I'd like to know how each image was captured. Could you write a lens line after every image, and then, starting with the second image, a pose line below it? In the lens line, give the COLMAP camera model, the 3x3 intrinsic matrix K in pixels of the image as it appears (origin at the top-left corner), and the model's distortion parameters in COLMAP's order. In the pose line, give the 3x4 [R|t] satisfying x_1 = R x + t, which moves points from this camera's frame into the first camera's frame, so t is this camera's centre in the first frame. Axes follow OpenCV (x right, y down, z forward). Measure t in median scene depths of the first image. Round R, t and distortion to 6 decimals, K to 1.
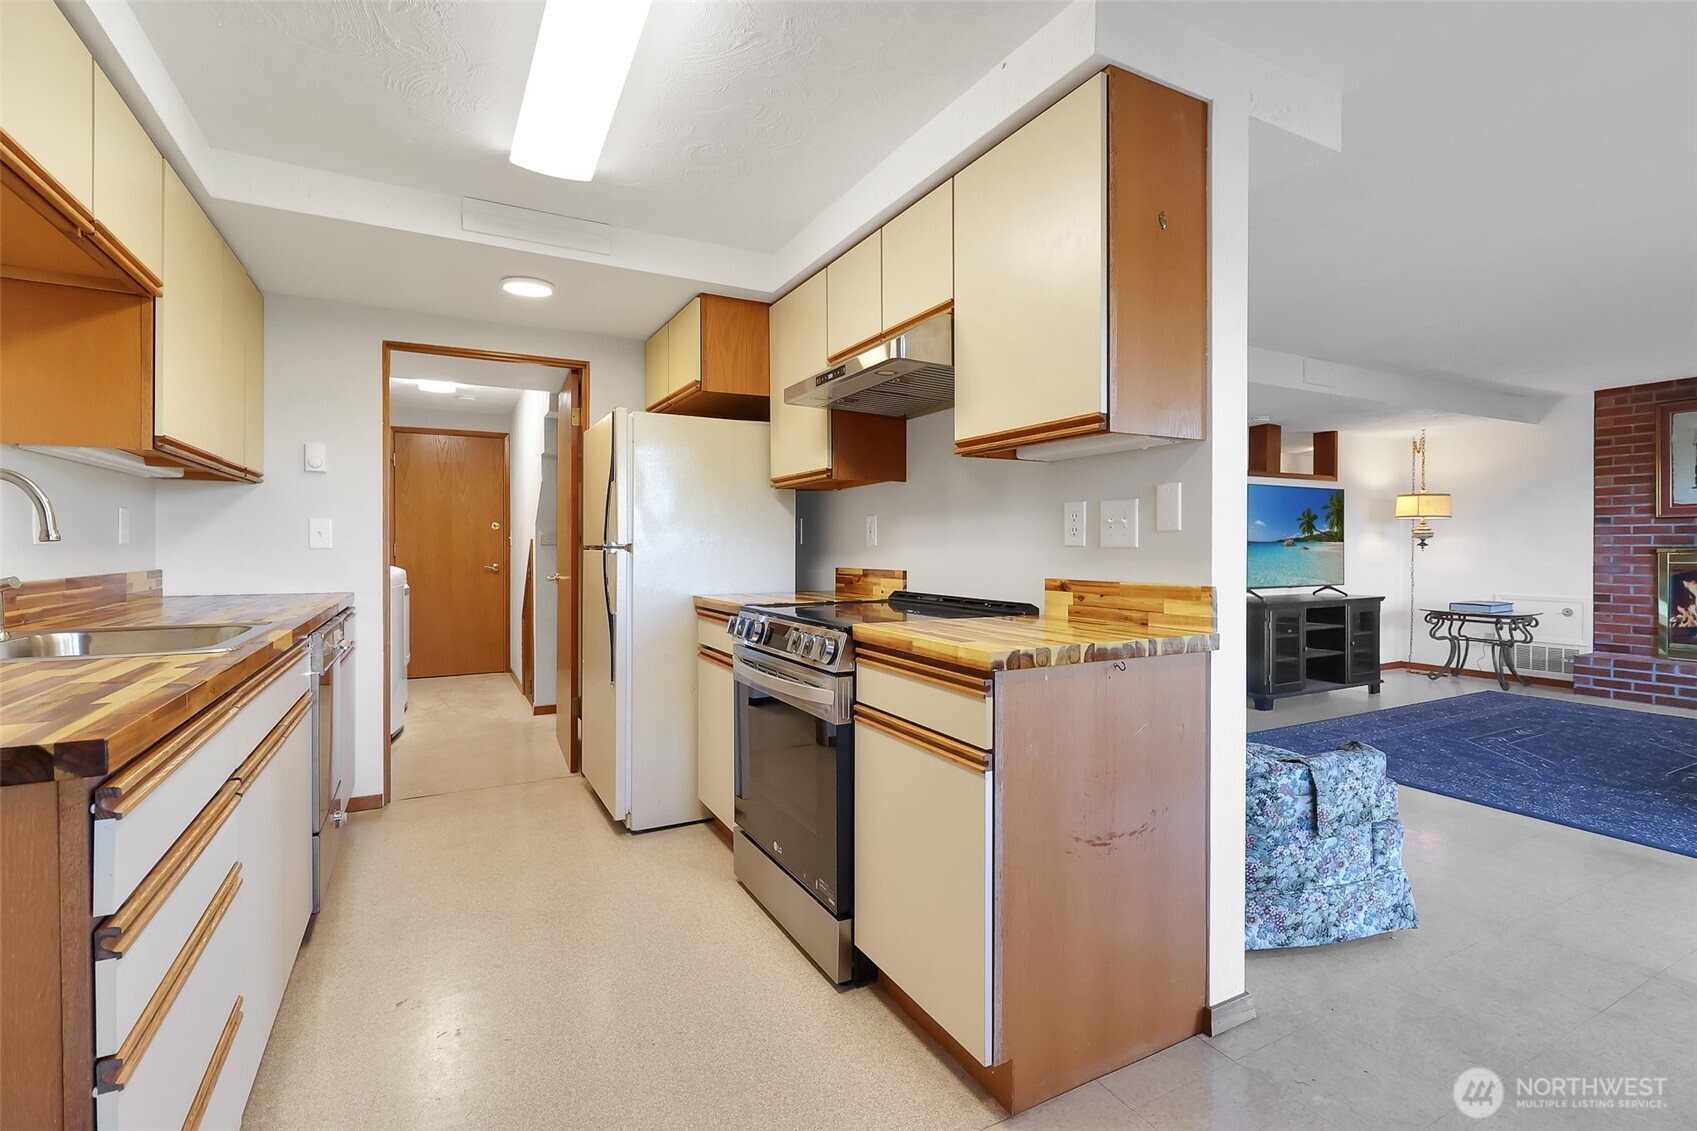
lens RADIAL K [[799.9, 0, 847.7], [0, 799.9, 548.3], [0, 0, 1]] dist [0.004368, 0.000405]
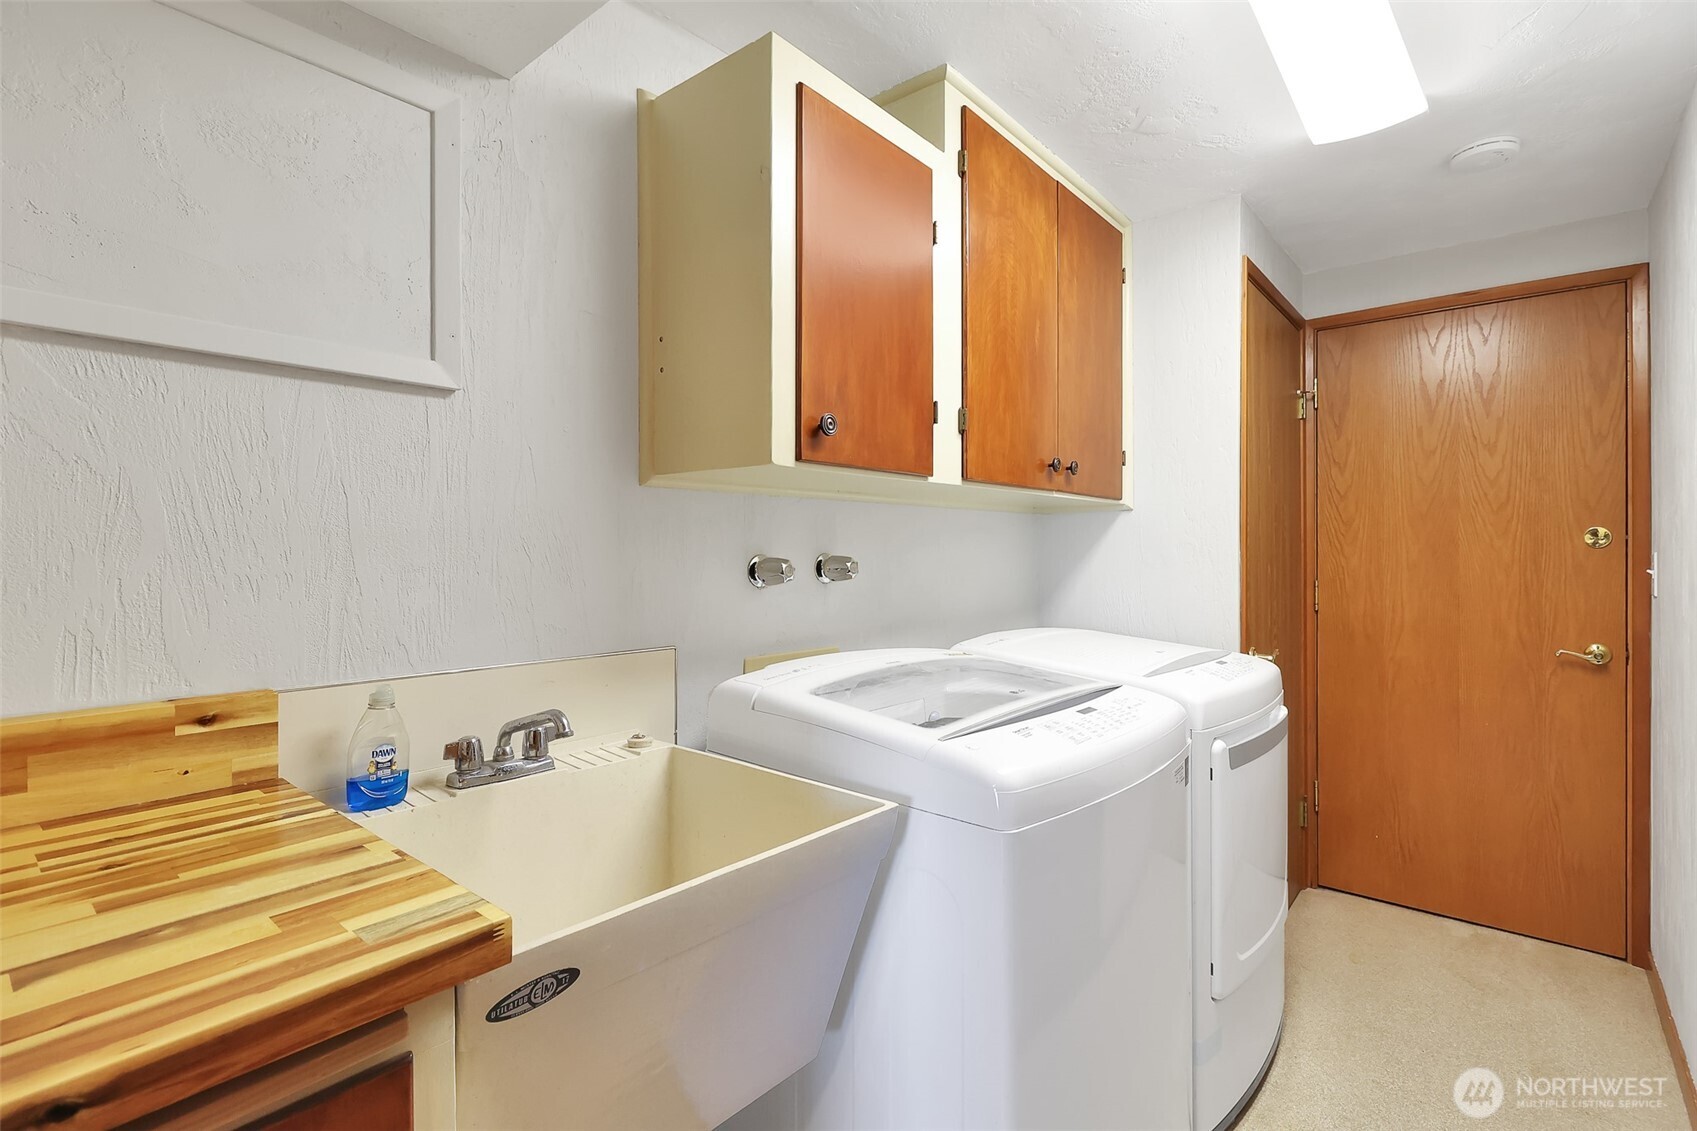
lens RADIAL K [[799.9, 0, 849.7], [0, 799.9, 558.0], [0, 0, 1]] dist [0.004368, 0.000405]
pose [[0.385428, 0.003383, -0.922732, -0.247303], [-0.003047, 0.999992, 0.002394, -0.020139], [0.922733, 0.001889, 0.385435, 0.574807]]
